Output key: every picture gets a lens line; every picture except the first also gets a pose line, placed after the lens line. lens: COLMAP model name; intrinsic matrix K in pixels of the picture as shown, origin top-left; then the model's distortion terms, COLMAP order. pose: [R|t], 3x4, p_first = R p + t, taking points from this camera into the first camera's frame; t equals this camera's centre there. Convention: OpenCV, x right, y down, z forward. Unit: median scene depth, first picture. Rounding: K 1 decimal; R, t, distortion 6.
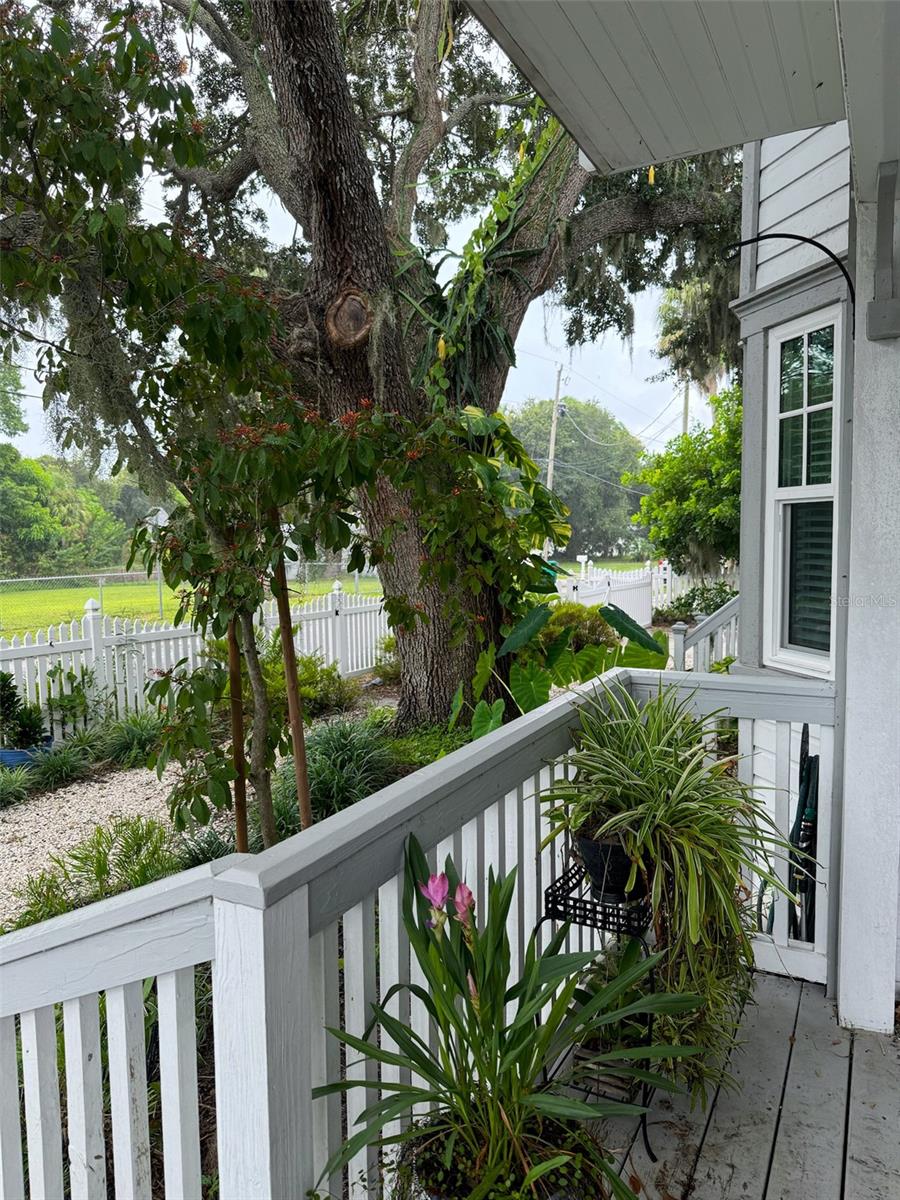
lens RADIAL K [[848.6, 0, 454.3], [0, 848.6, 605.9], [0, 0, 1]] dist [0.010178, -0.007756]
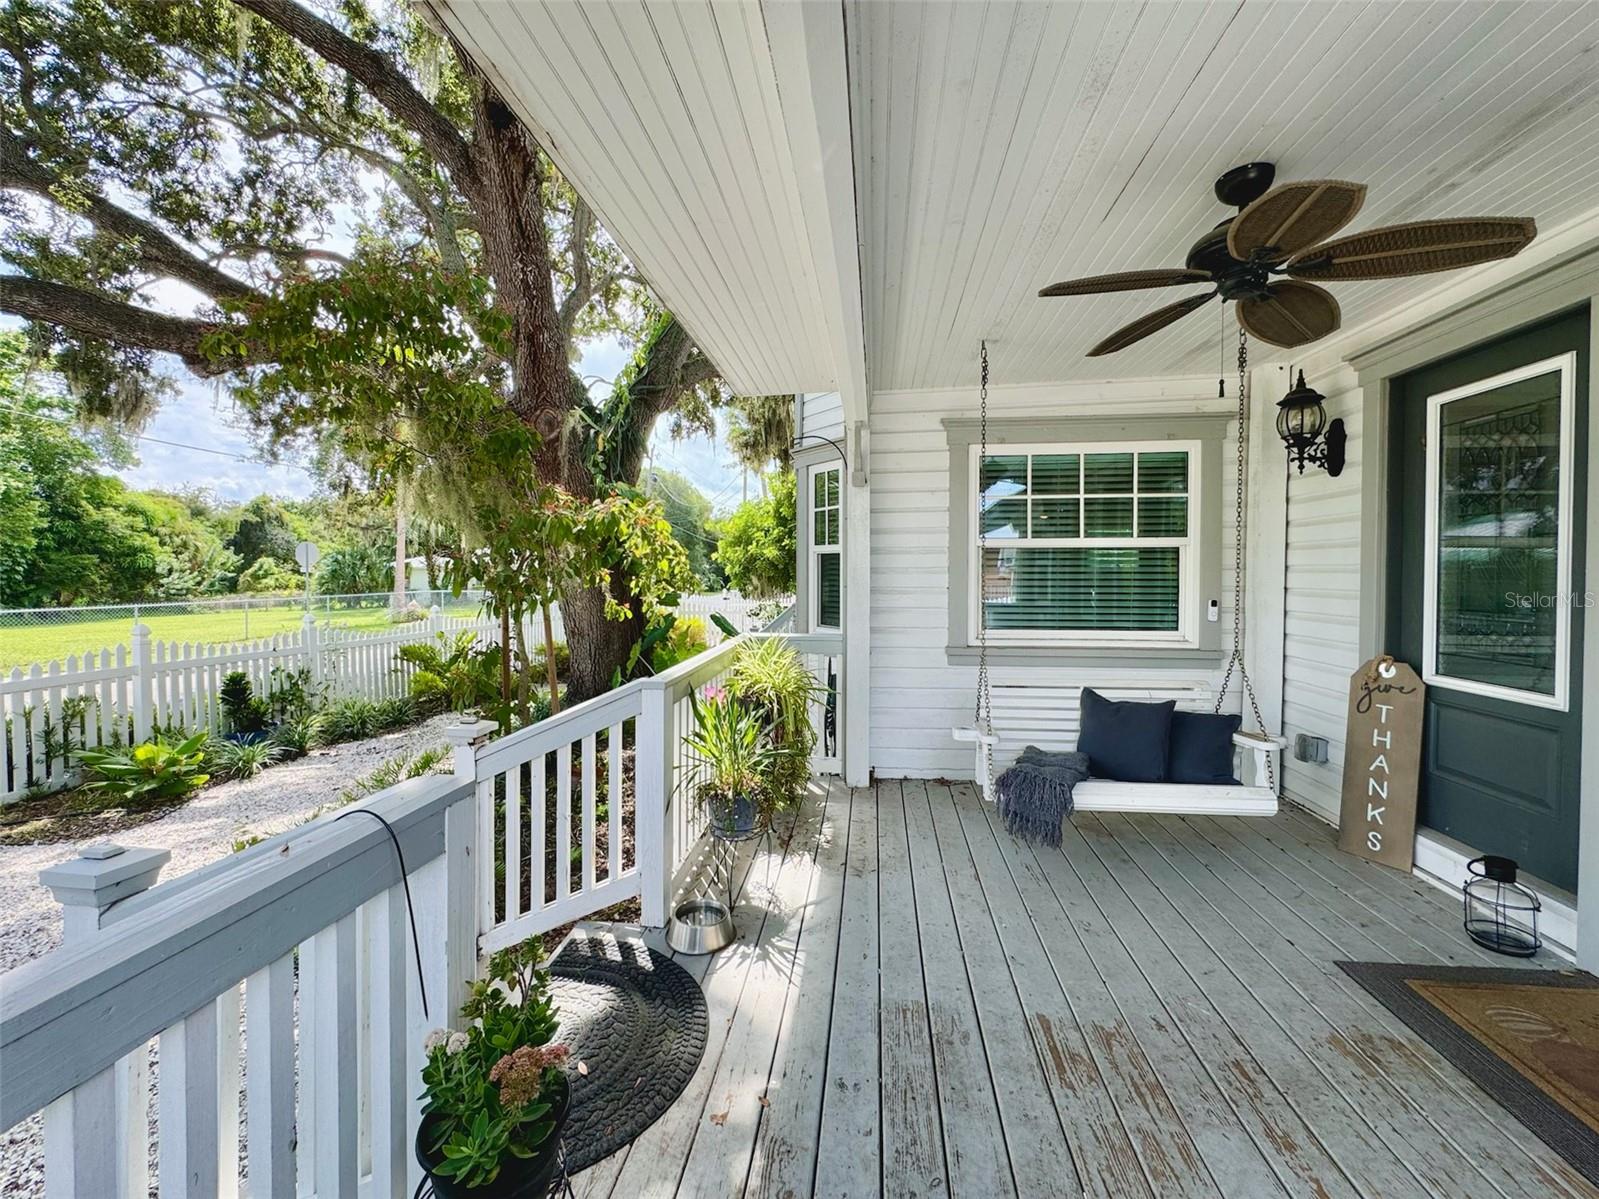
lens RADIAL K [[654.8, 0, 802.2], [0, 654.8, 585.8], [0, 0, 1]] dist [-0.001935, -0.000041]
pose [[0.936057, 0.005734, 0.351802, -0.083533], [0.015910, 0.998155, -0.058601, 0.020161], [-0.351489, 0.060451, 0.934238, -0.187991]]
